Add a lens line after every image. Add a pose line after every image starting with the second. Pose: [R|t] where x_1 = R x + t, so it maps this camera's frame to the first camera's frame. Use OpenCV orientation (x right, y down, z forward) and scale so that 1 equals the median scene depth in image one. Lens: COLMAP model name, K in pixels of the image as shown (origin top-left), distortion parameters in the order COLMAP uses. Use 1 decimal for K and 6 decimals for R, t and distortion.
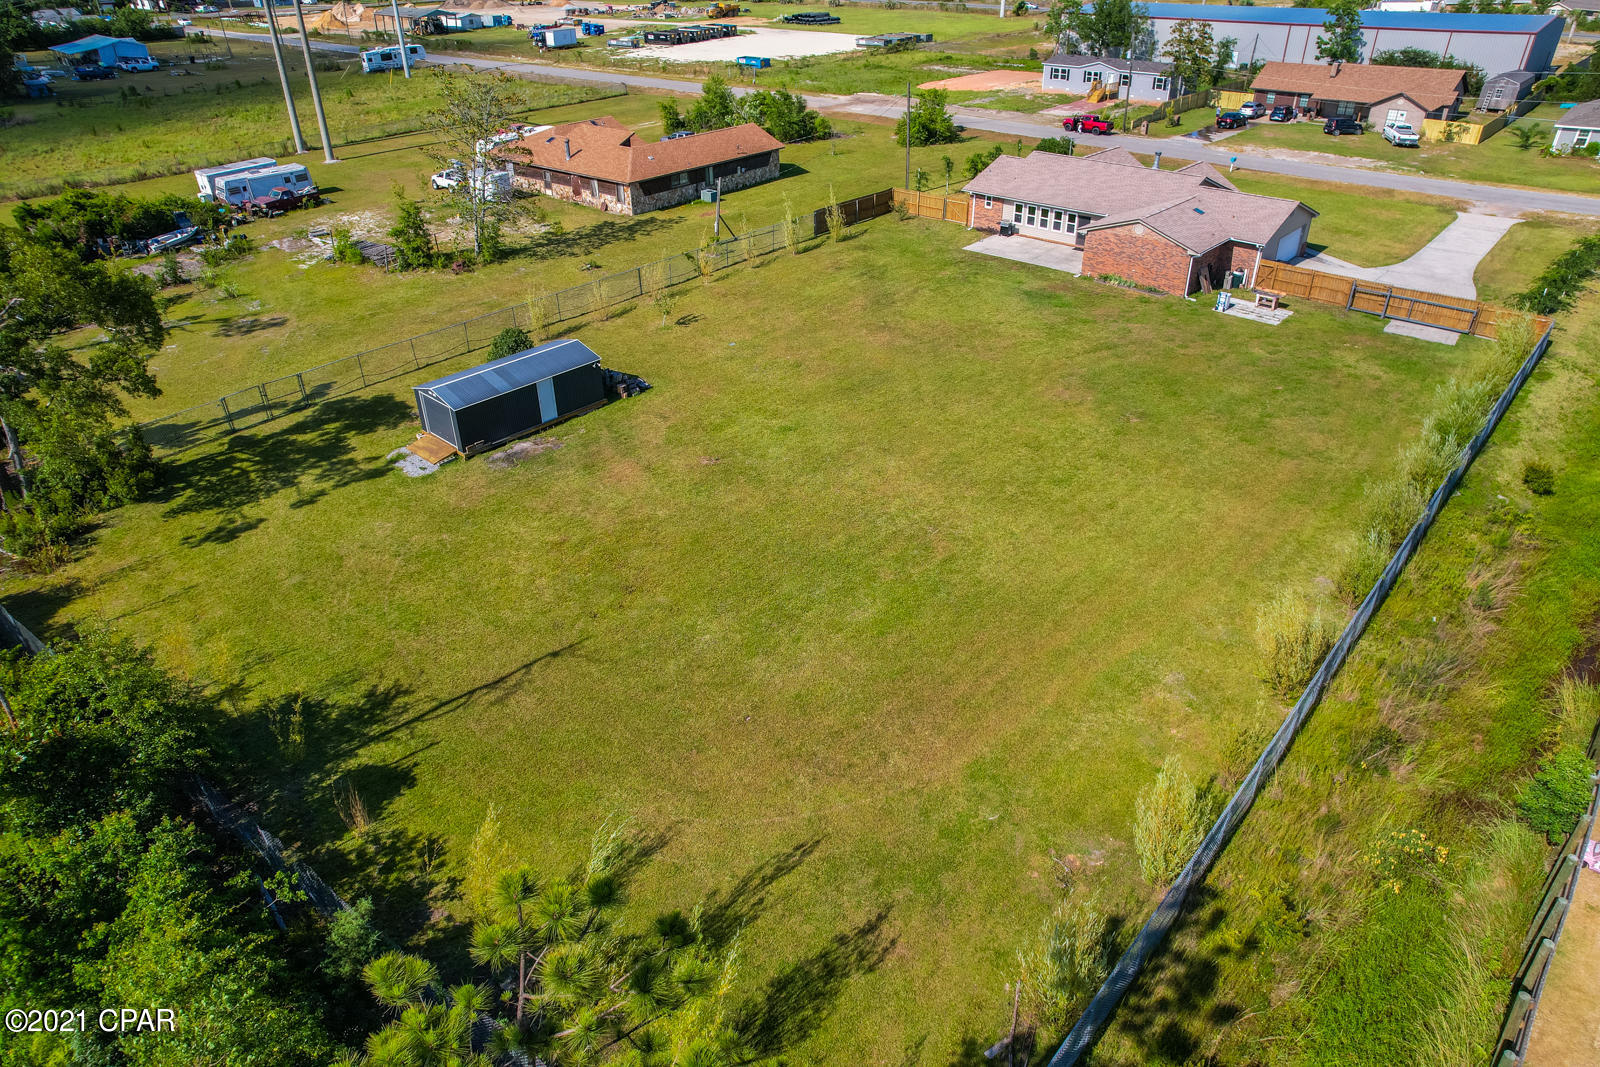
lens RADIAL K [[1015.5, 0, 805.5], [0, 1015.5, 531.3], [0, 0, 1]] dist [-0.037097, 0.013801]
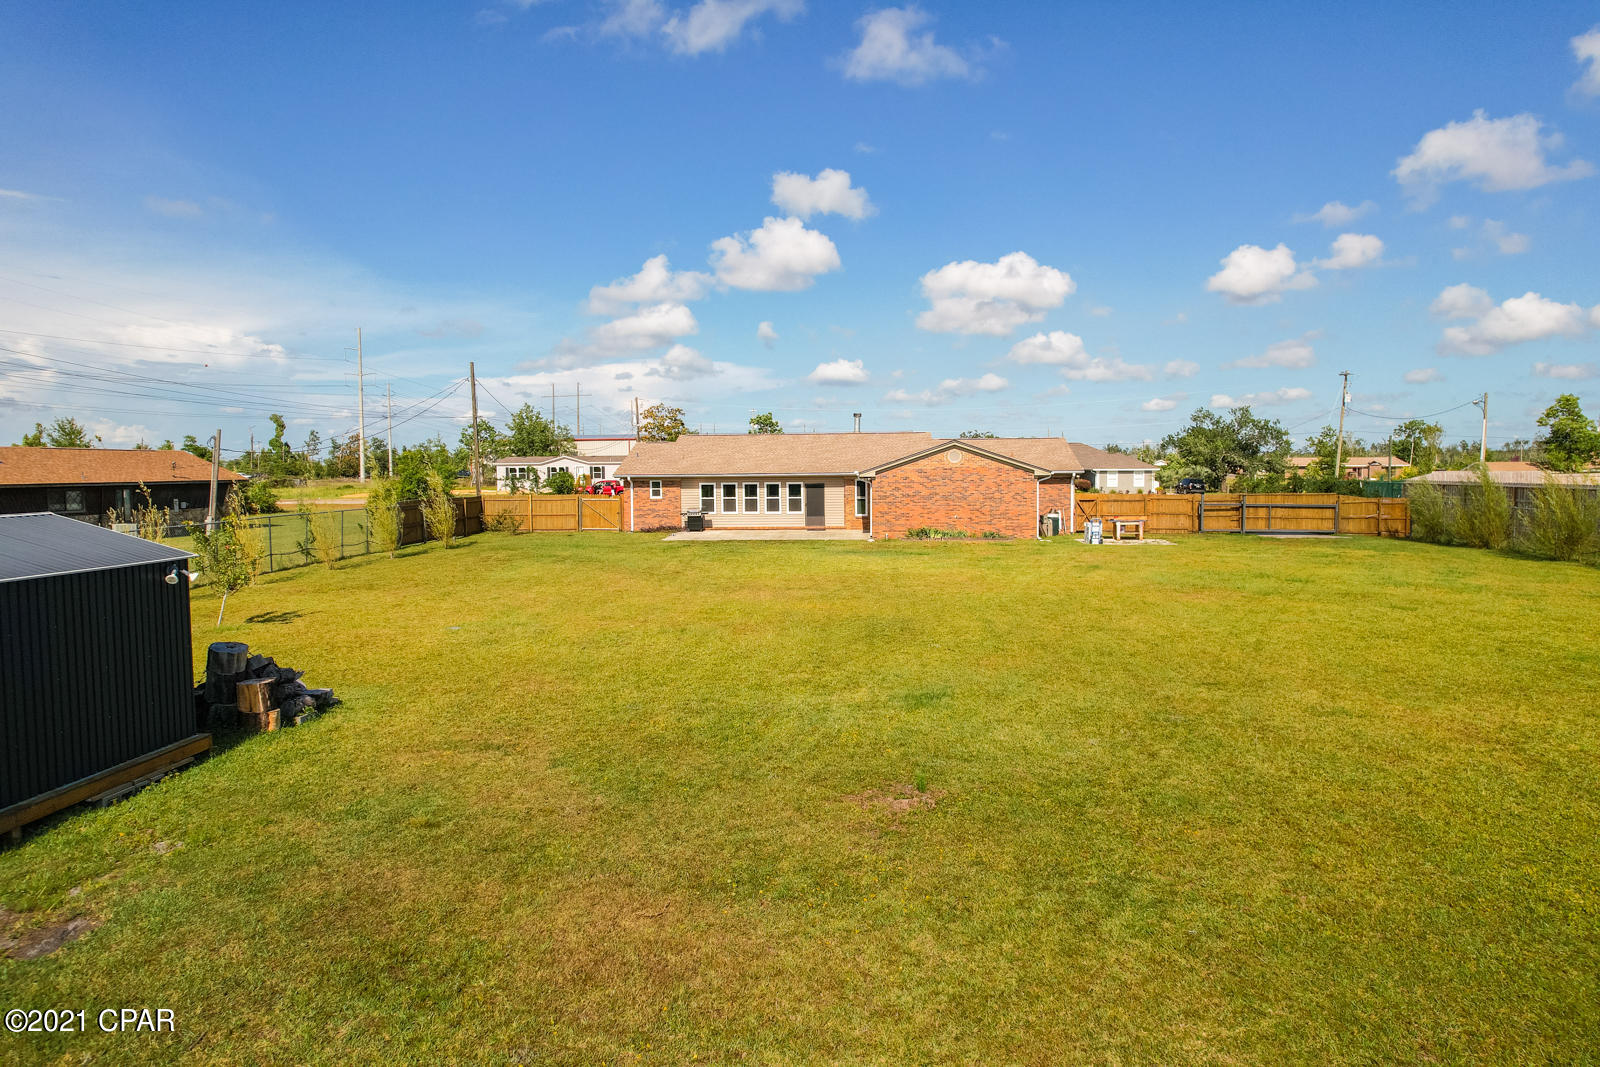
lens RADIAL K [[1015.5, 0, 802.9], [0, 1015.5, 533.4], [0, 0, 1]] dist [-0.037097, 0.013801]
pose [[0.788939, -0.033768, 0.613543, -0.233430], [0.319258, 0.875666, -0.362331, -0.041603], [-0.525023, 0.481735, 0.701628, 0.750444]]
